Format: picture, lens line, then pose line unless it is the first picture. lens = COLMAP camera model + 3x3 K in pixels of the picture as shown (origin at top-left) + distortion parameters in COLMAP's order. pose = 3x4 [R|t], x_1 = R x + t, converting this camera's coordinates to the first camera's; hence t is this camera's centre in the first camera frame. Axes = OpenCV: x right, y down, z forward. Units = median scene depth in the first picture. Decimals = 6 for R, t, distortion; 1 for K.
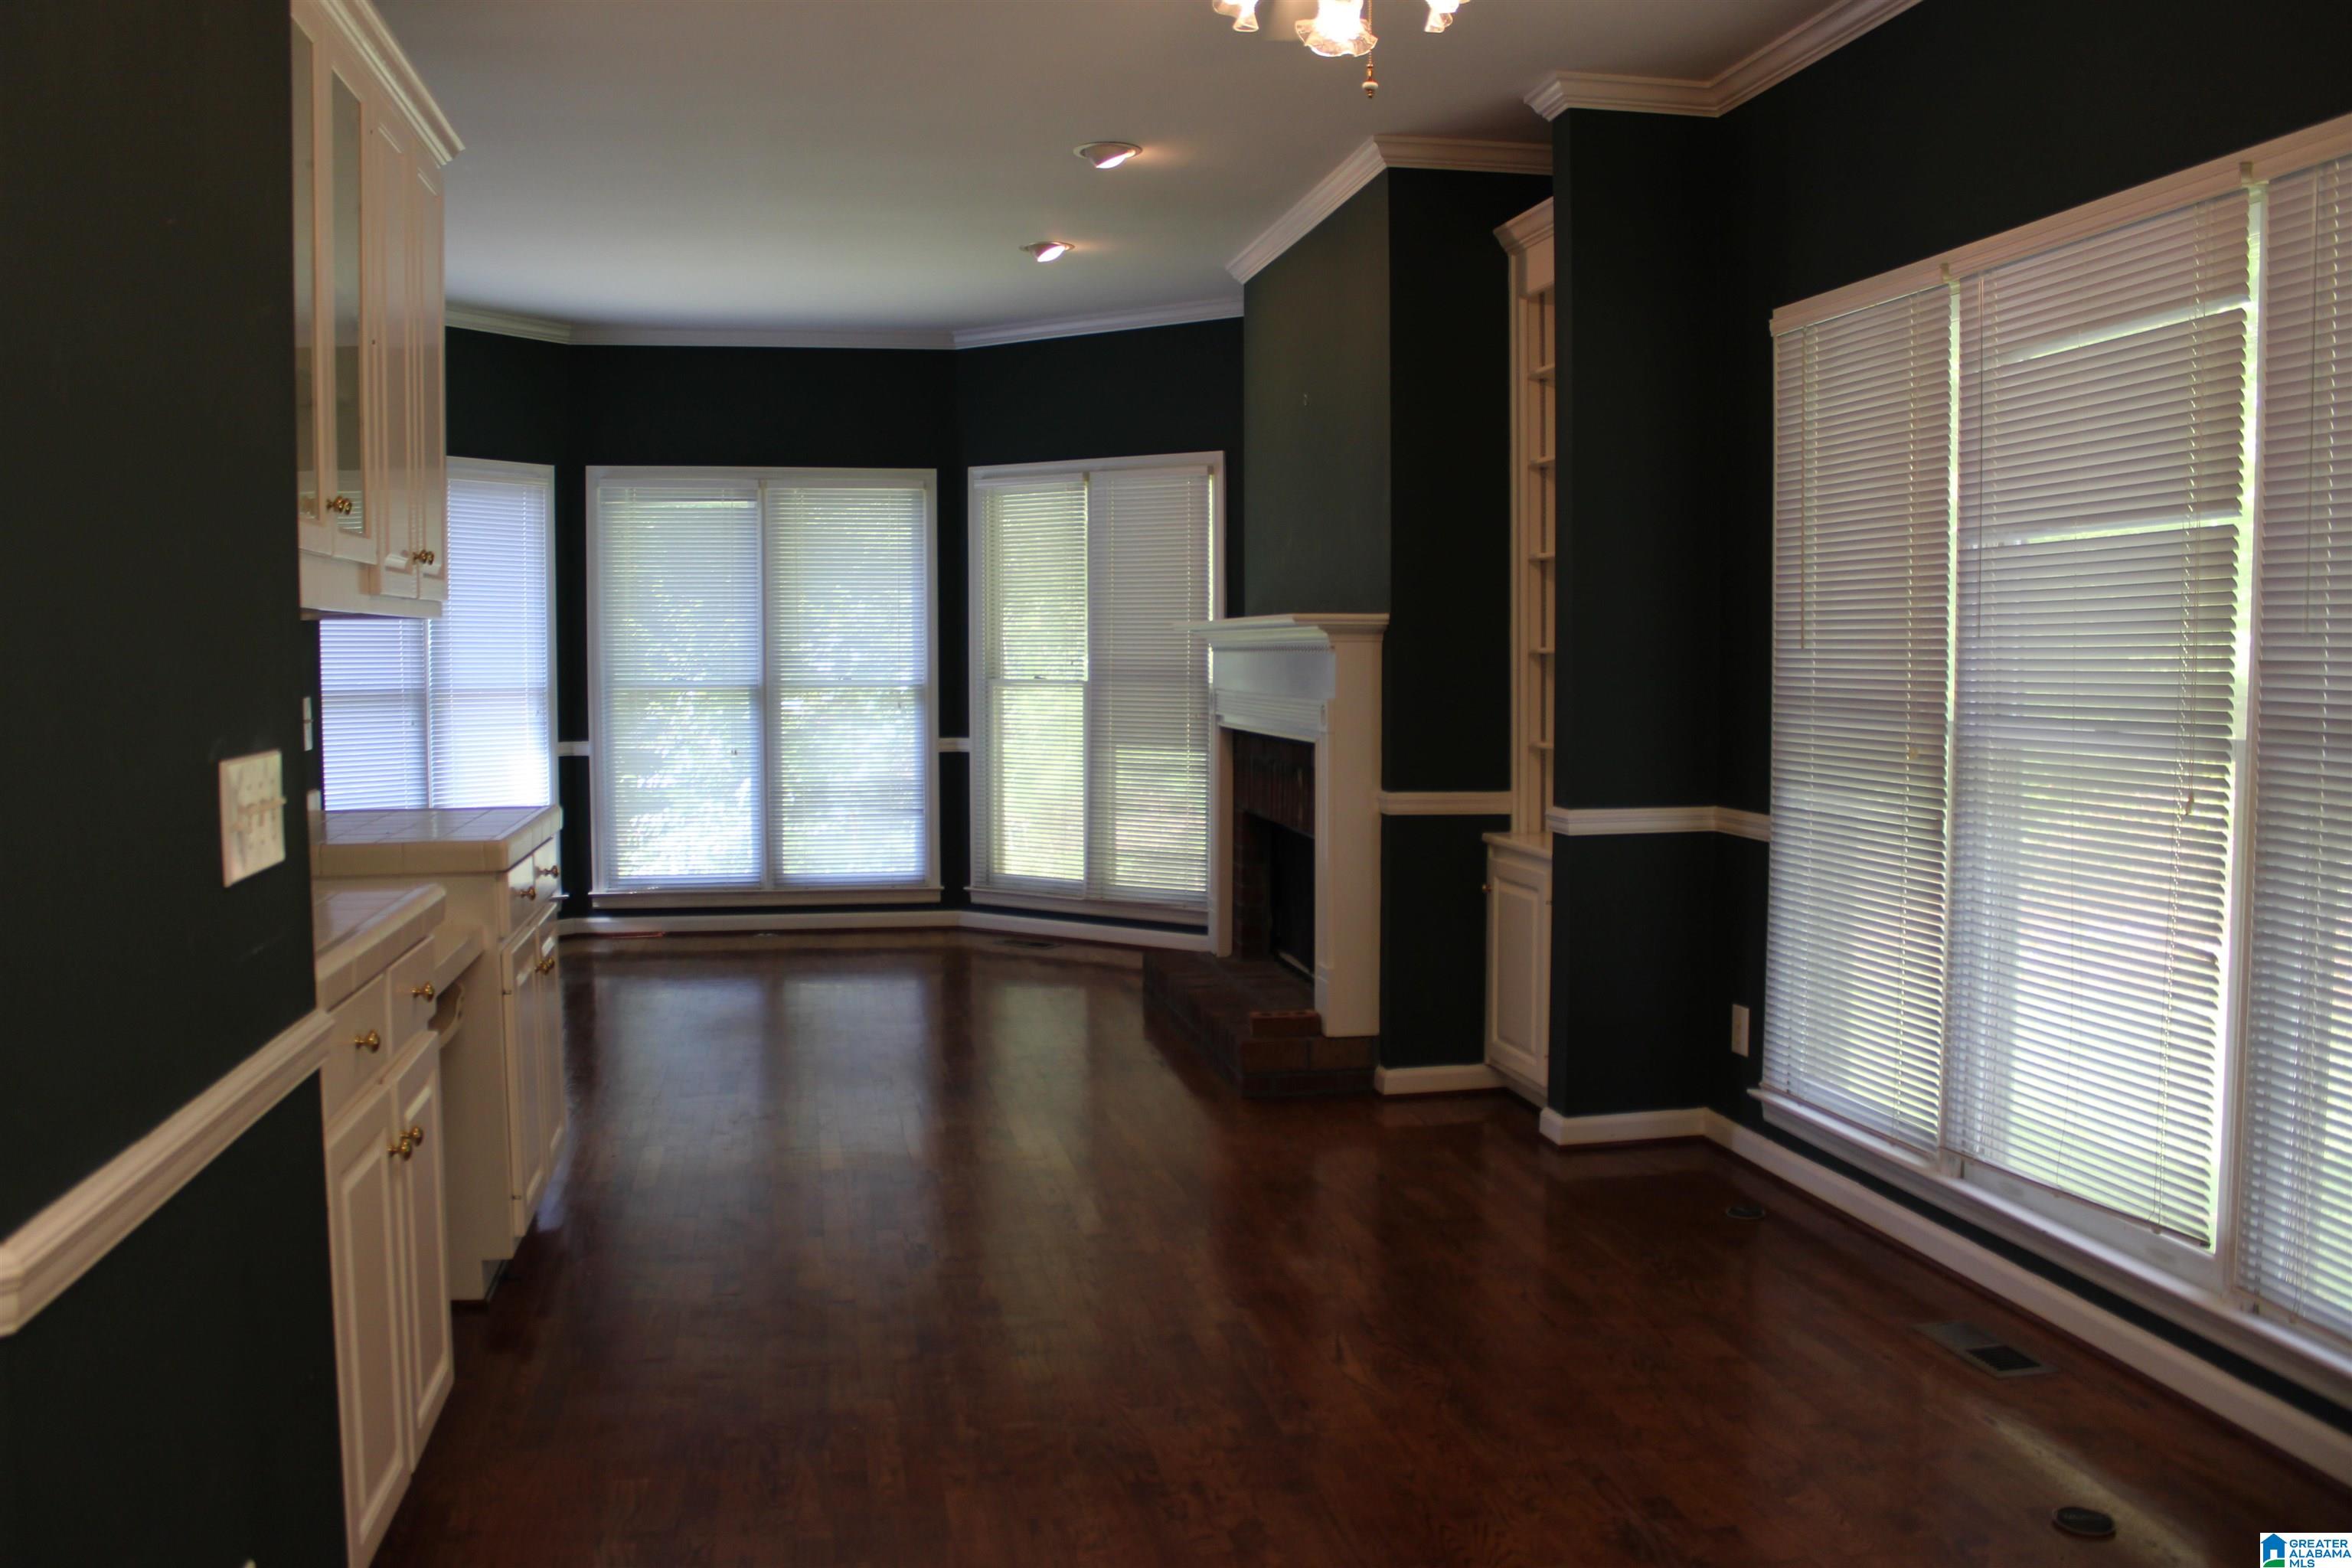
lens RADIAL K [[1943.3, 0, 1158.2], [0, 1943.3, 757.6], [0, 0, 1]] dist [-0.152919, 0.127897]
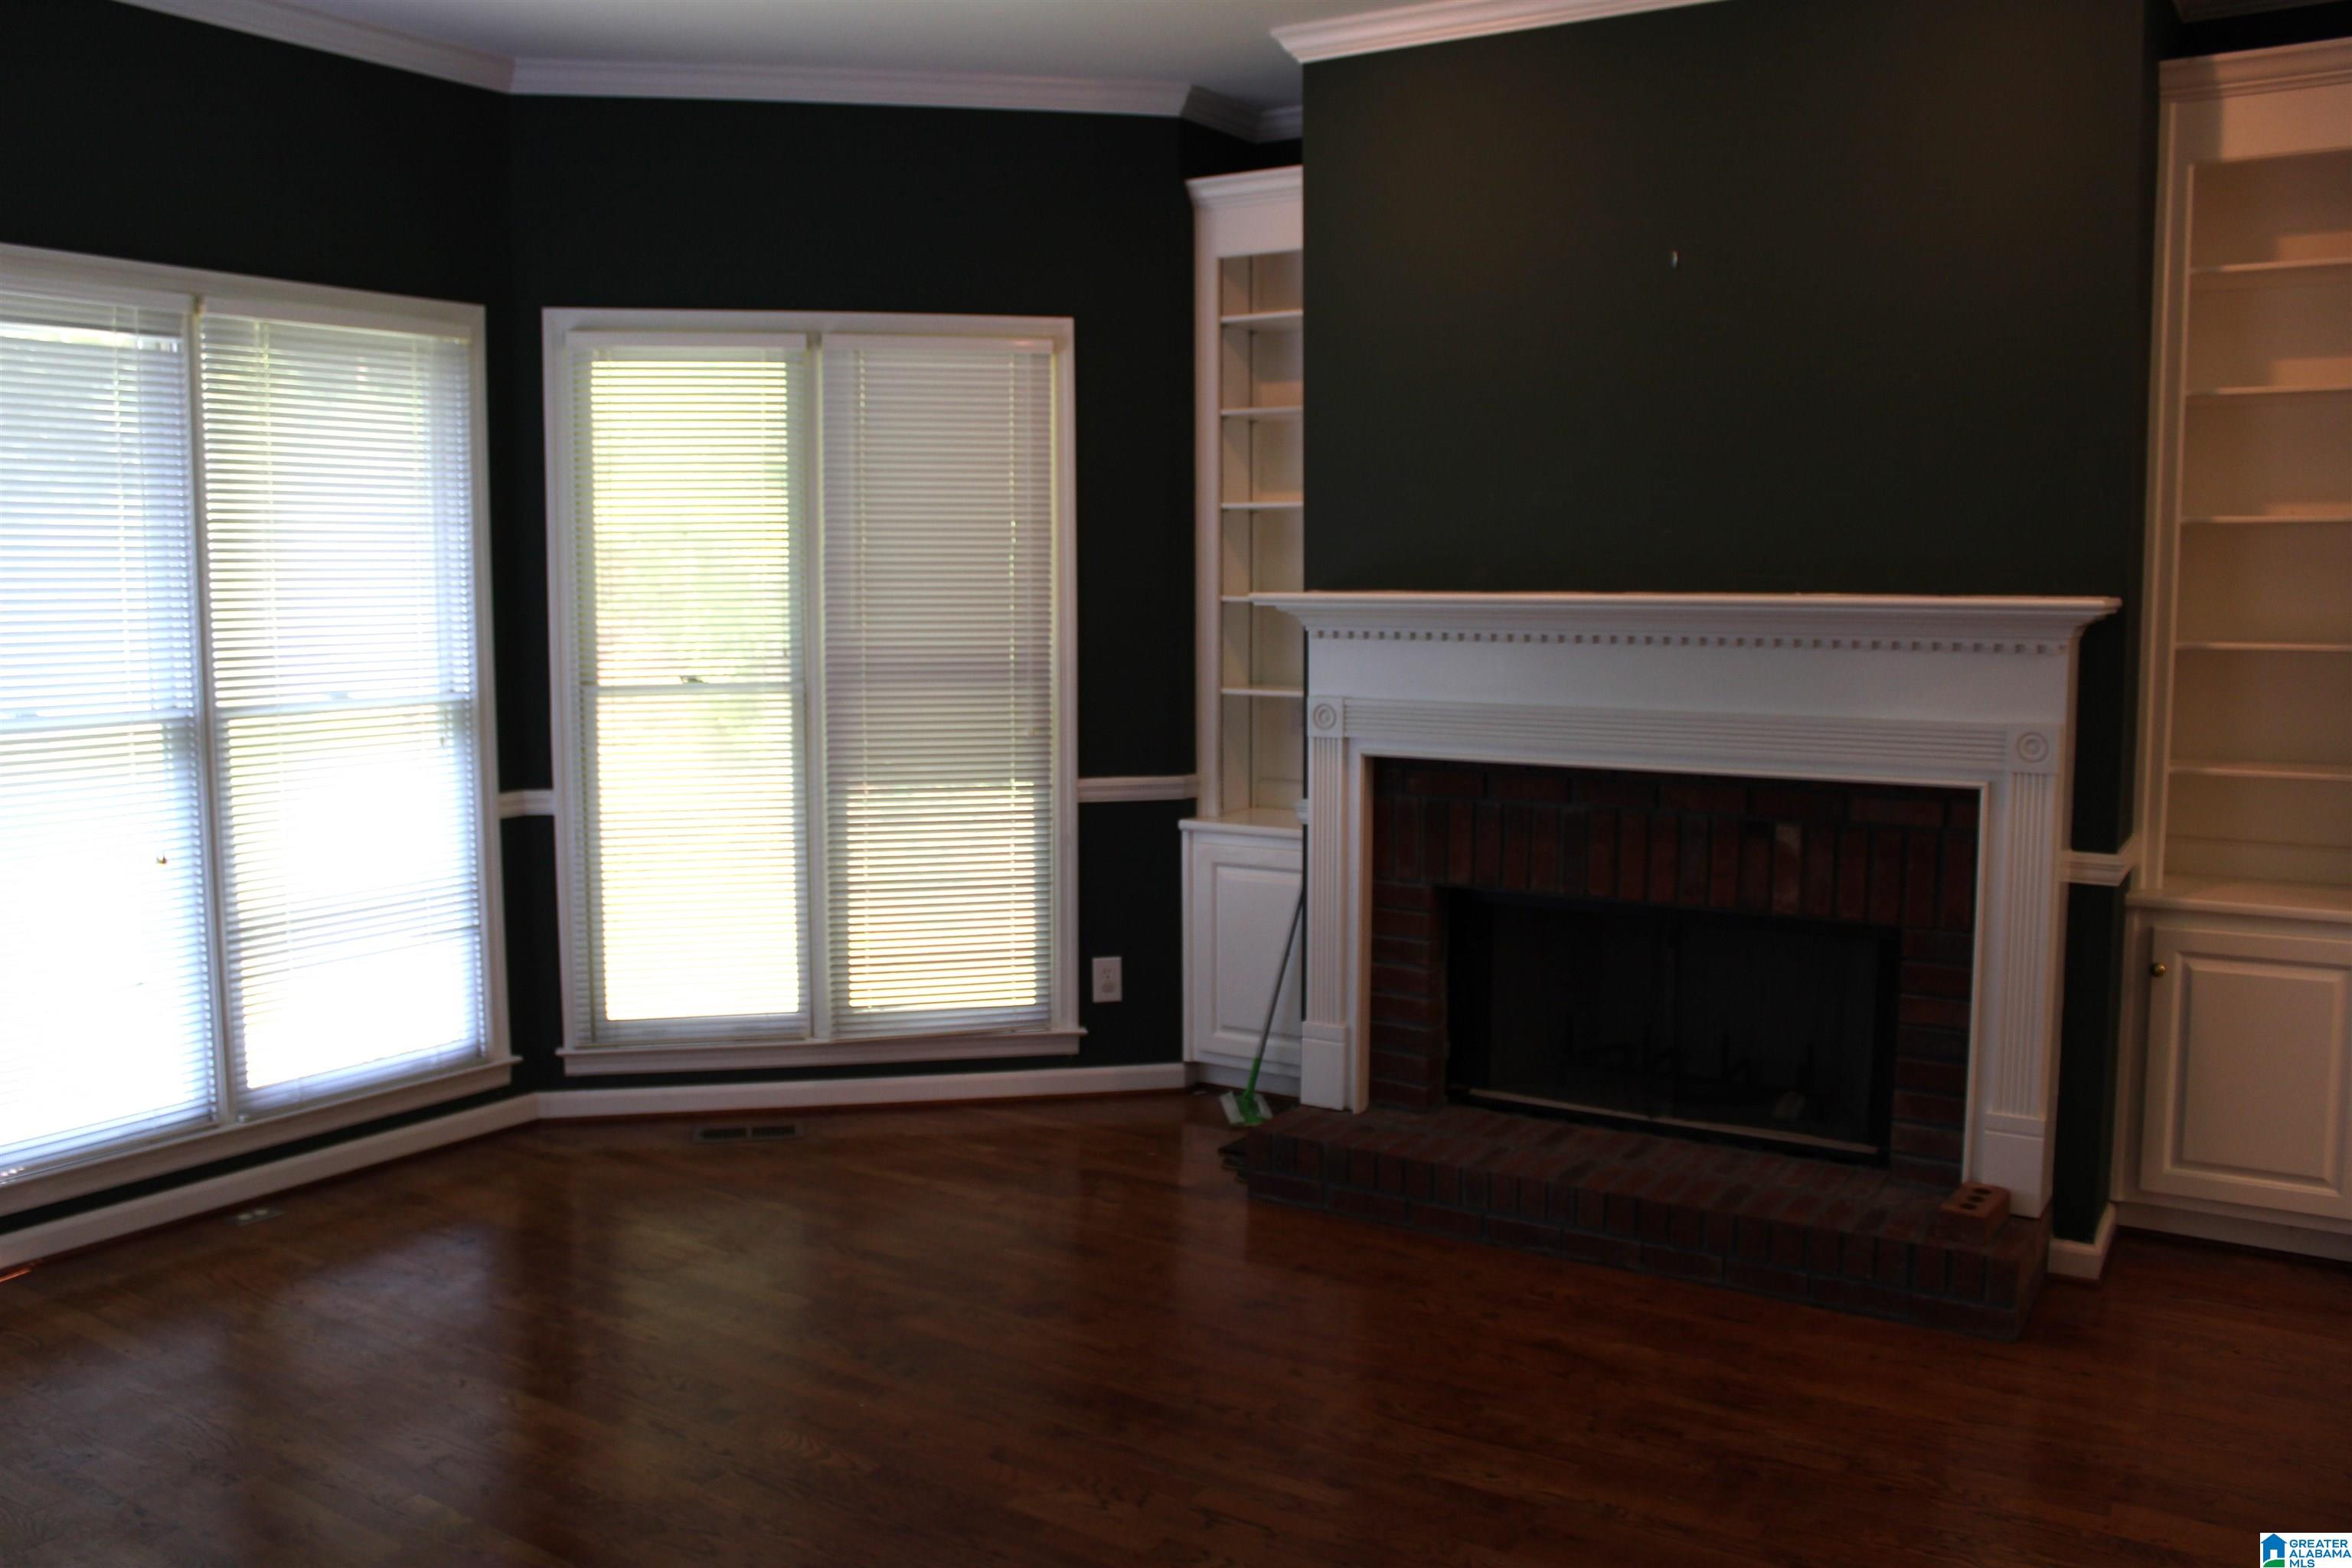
lens RADIAL K [[1943.3, 0, 1158.2], [0, 1943.3, 757.6], [0, 0, 1]] dist [-0.152919, 0.127897]
pose [[0.685010, -0.069055, 0.725254, -0.386079], [0.041813, 0.997583, 0.055492, -0.043752], [-0.727333, -0.007687, 0.686242, 0.495575]]
